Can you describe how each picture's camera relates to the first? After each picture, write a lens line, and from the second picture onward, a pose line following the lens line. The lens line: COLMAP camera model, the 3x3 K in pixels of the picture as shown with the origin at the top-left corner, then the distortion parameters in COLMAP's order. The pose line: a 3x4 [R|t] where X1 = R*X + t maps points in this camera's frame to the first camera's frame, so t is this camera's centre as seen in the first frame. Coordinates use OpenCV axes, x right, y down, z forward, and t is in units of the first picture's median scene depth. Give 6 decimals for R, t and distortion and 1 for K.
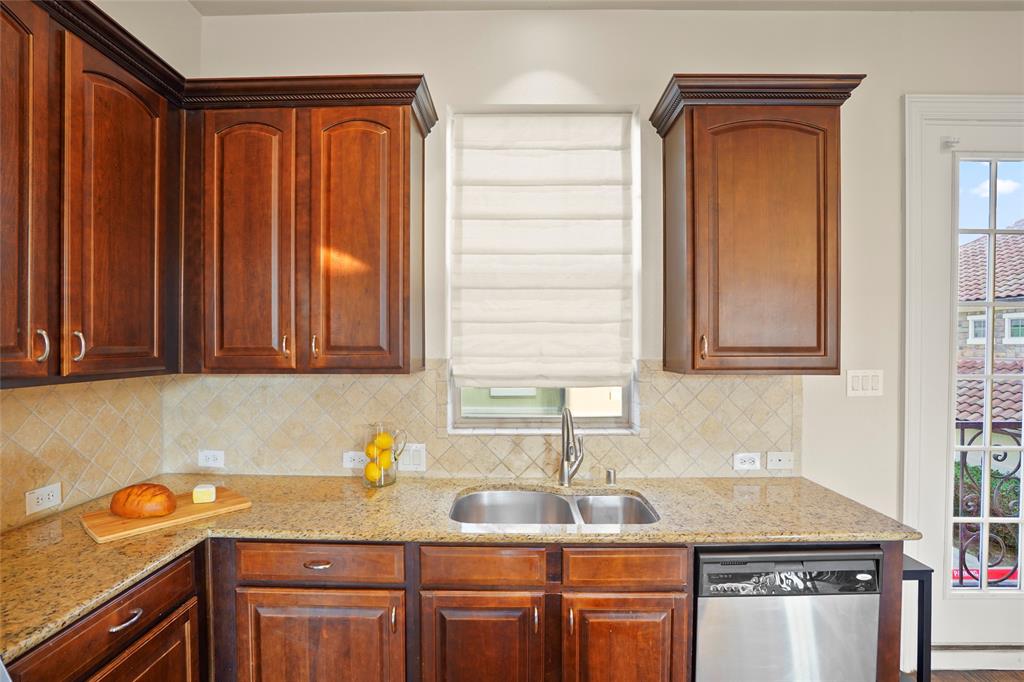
lens RADIAL K [[480.1, 0, 512.0], [0, 480.1, 341.0], [0, 0, 1]] dist [-0.023500, 0.000004]
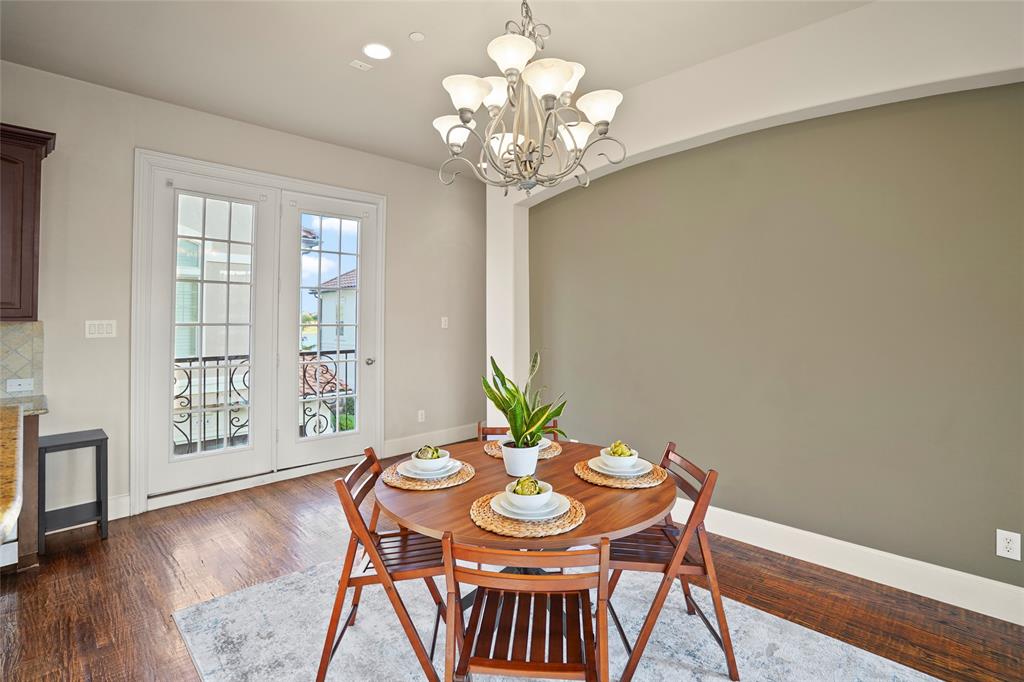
lens RADIAL K [[471.1, 0, 484.9], [0, 471.1, 305.0], [0, 0, 1]] dist [-0.001674, -0.000252]
pose [[0.742660, 0.013819, 0.669526, 0.731792], [0.013450, 0.999278, -0.035543, 0.093017], [-0.669534, 0.035402, 0.741937, -1.081948]]
